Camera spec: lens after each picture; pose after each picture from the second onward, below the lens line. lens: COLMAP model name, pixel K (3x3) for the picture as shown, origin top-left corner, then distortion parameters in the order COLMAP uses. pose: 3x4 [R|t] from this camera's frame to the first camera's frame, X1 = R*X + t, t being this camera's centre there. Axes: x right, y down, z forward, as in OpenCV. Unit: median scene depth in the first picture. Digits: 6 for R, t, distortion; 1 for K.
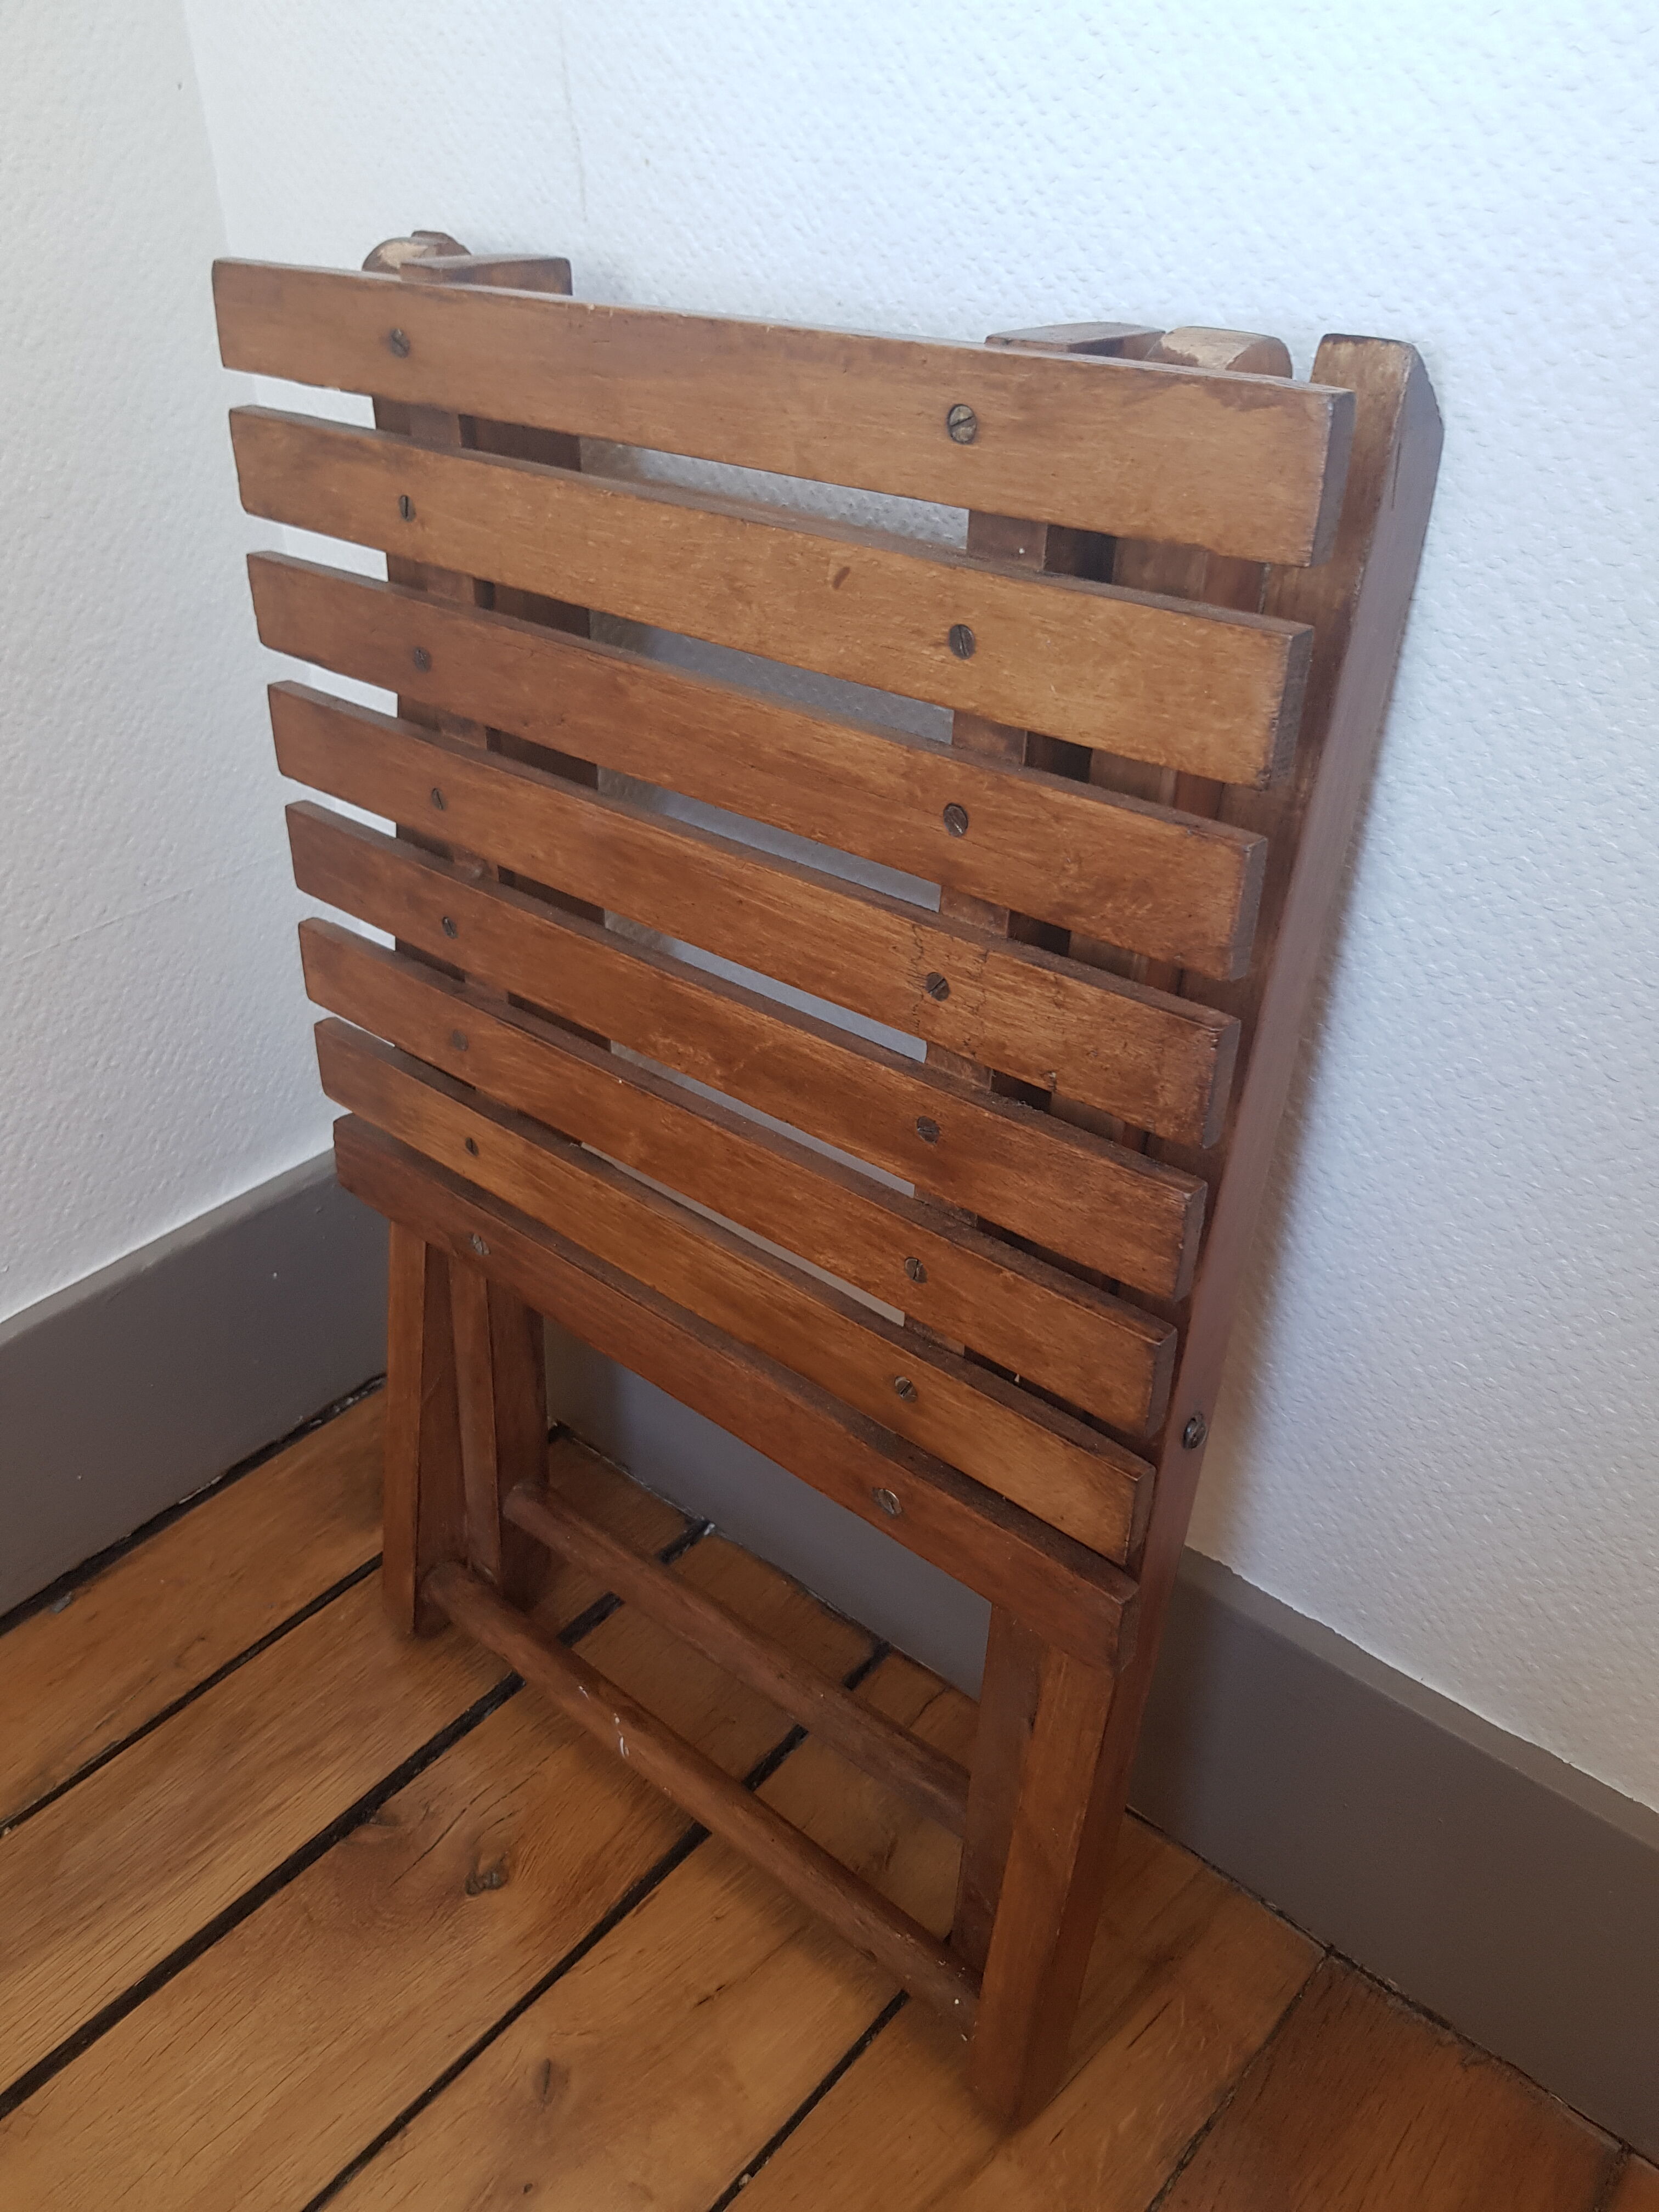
lens RADIAL K [[1734.4, 0, 832.6], [0, 1734.4, 1098.9], [0, 0, 1]] dist [0.057808, -0.117263]
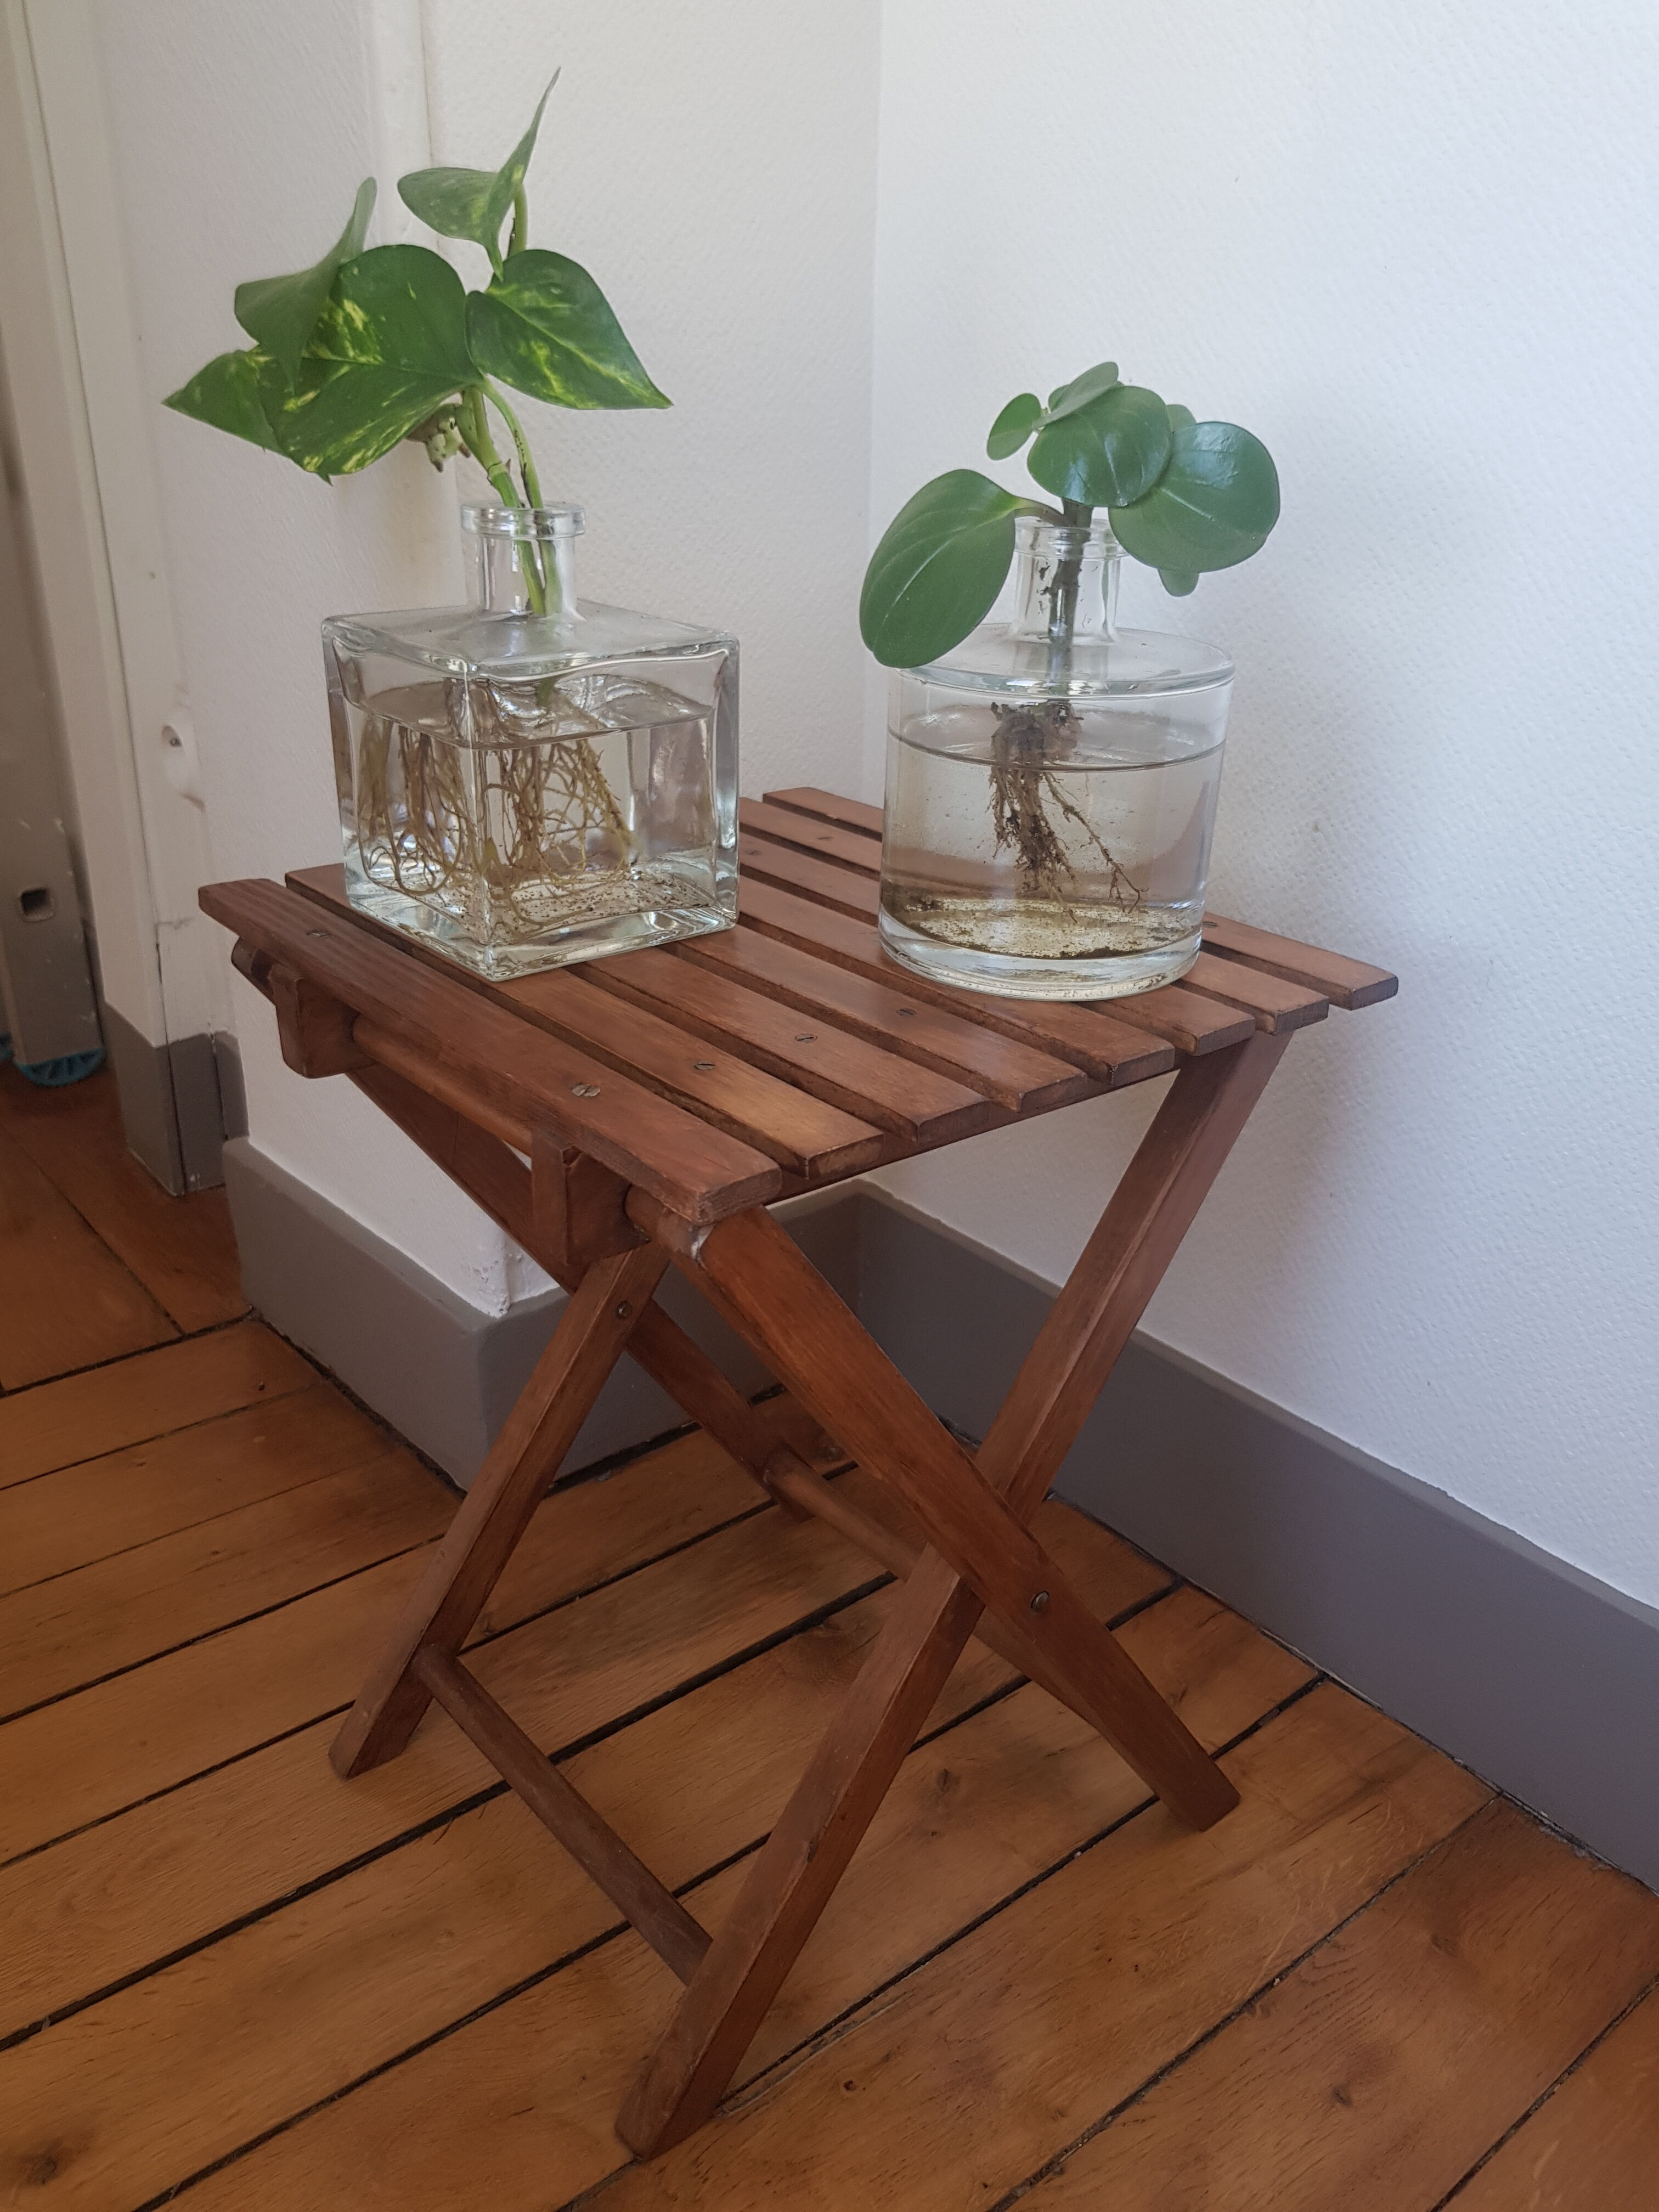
lens RADIAL K [[1714.7, 0, 826.3], [0, 1714.7, 1126.6], [0, 0, 1]] dist [0.046204, -0.092874]
pose [[0.983723, 0.103148, -0.147139, -0.142251], [-0.123942, 0.982367, -0.139975, 0.317067], [0.130106, 0.155933, 0.979161, -0.732980]]
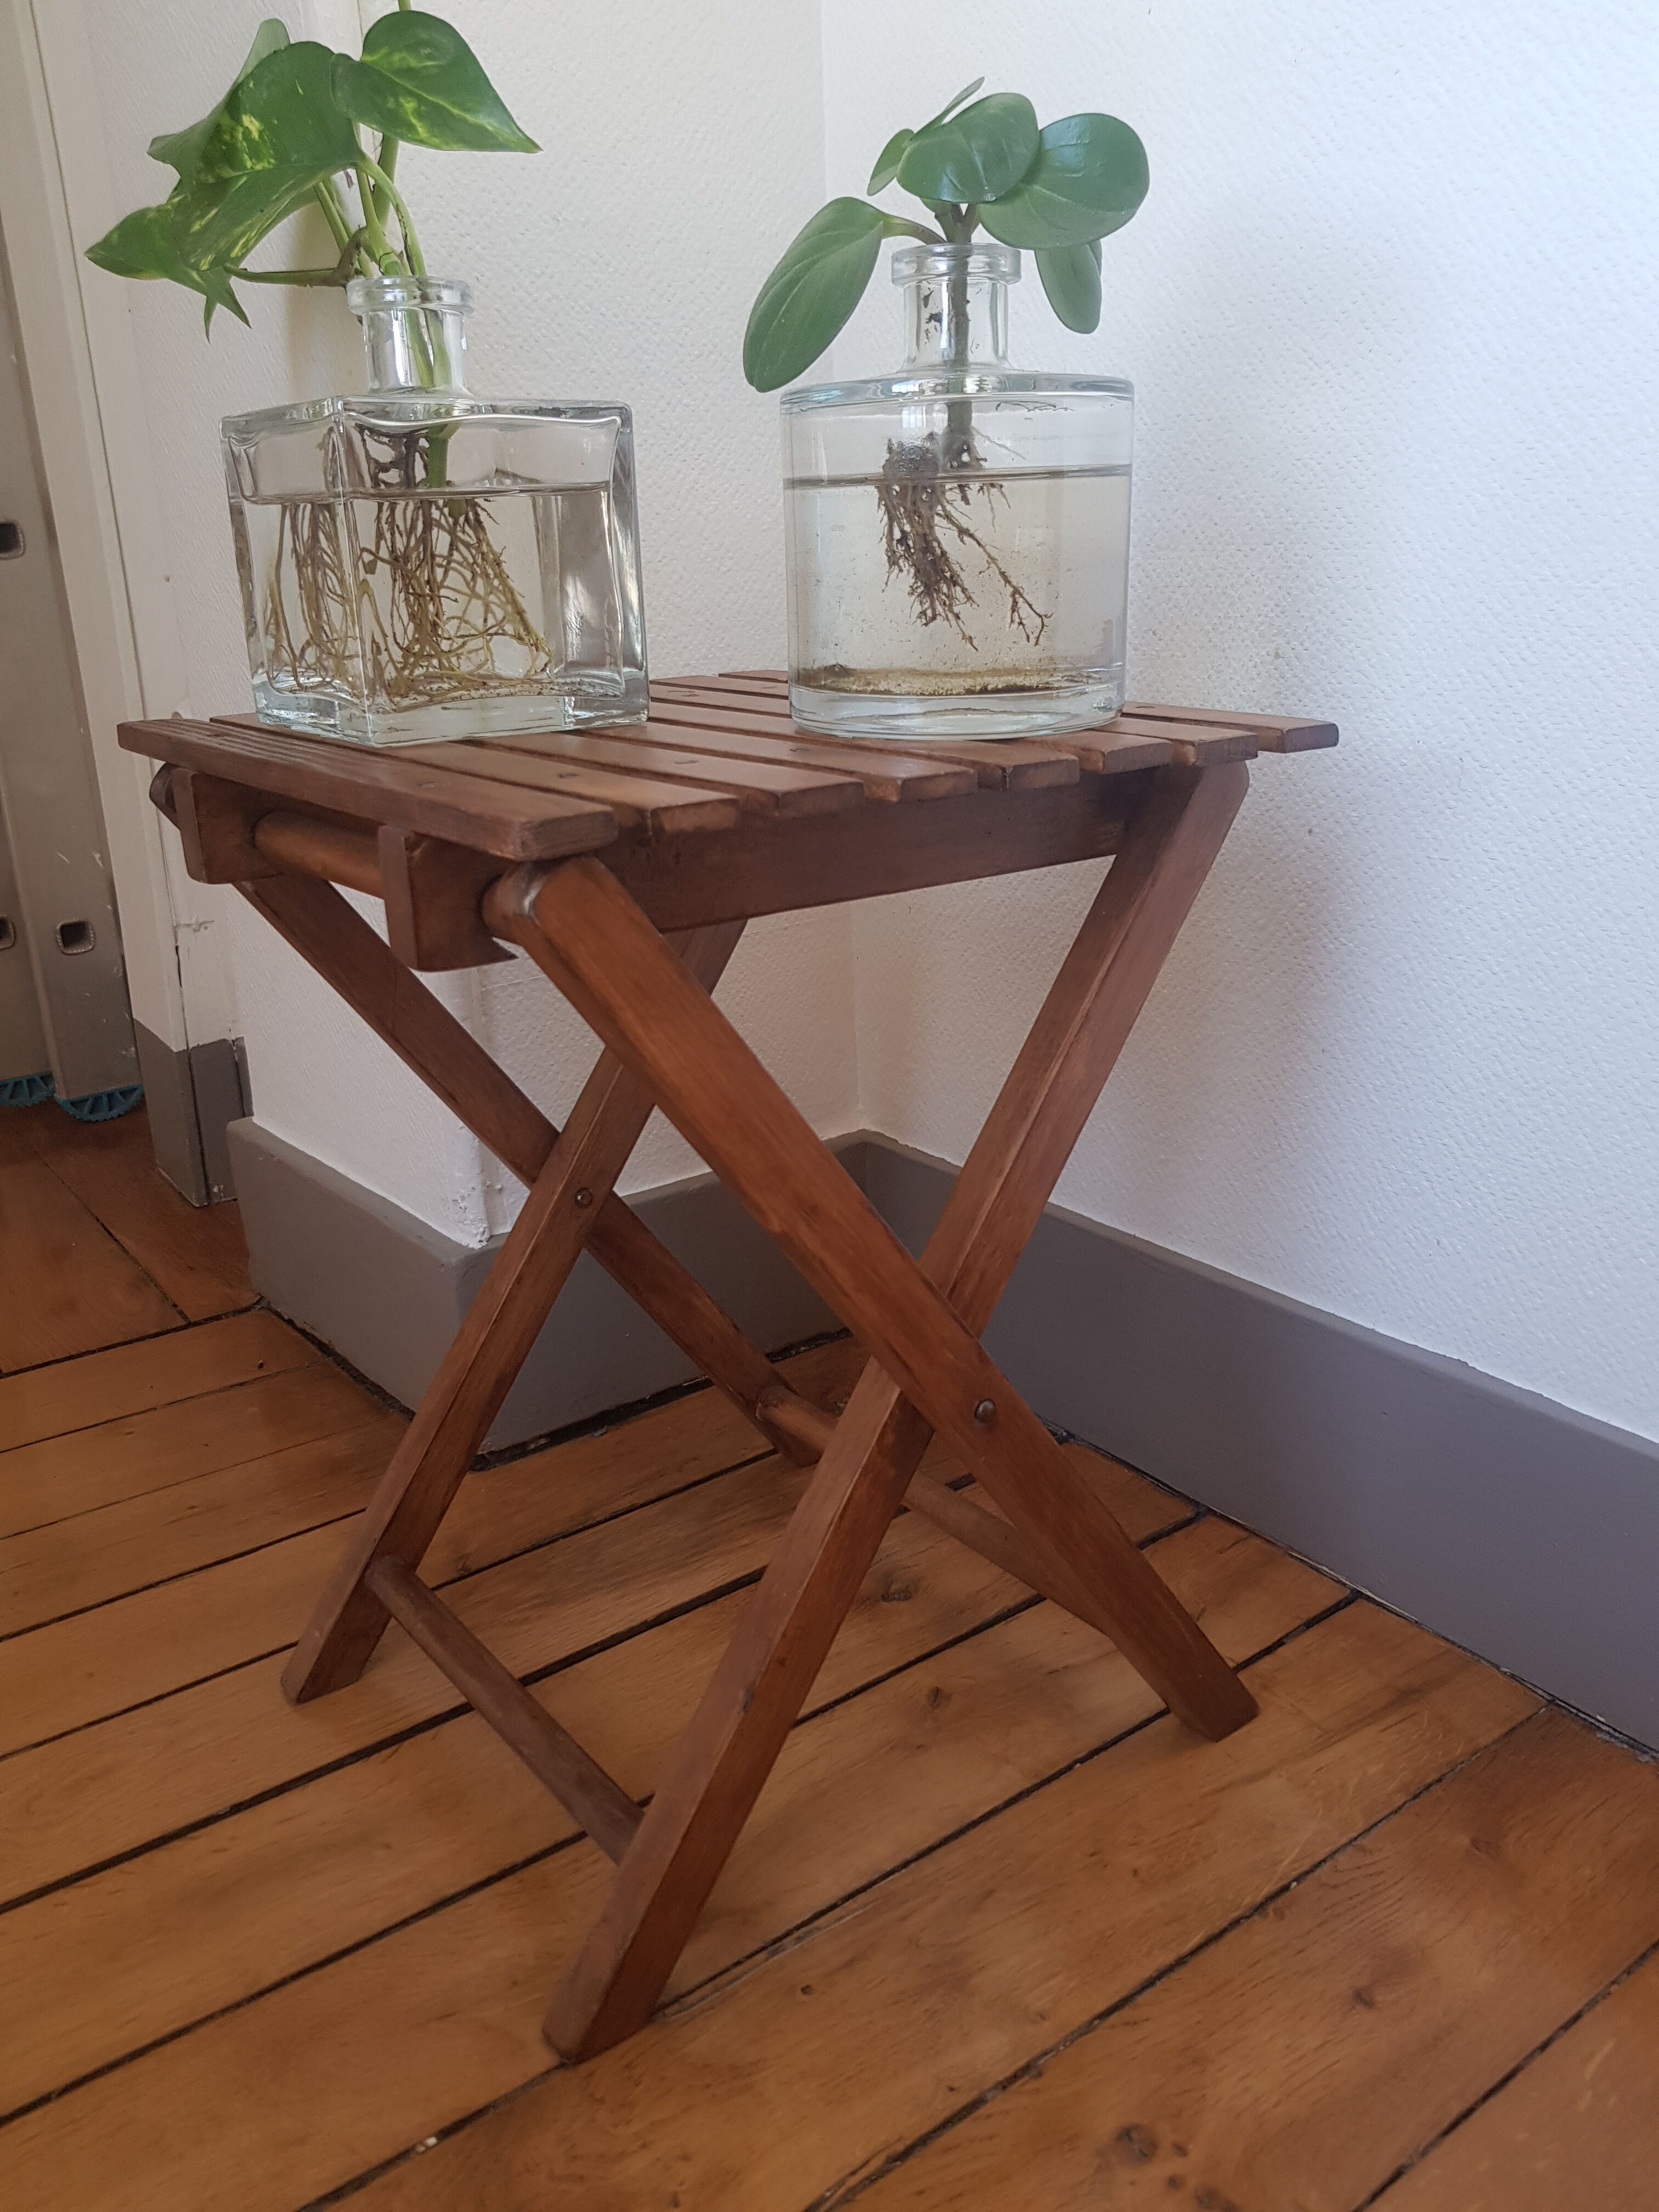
lens RADIAL K [[1706.7, 0, 841.2], [0, 1706.7, 1107.2], [0, 0, 1]] dist [0.046761, -0.085536]
pose [[0.976169, 0.053803, -0.210235, 0.029845], [-0.103671, 0.966701, -0.233970, 0.594458], [0.190646, 0.250190, 0.949241, -0.555522]]
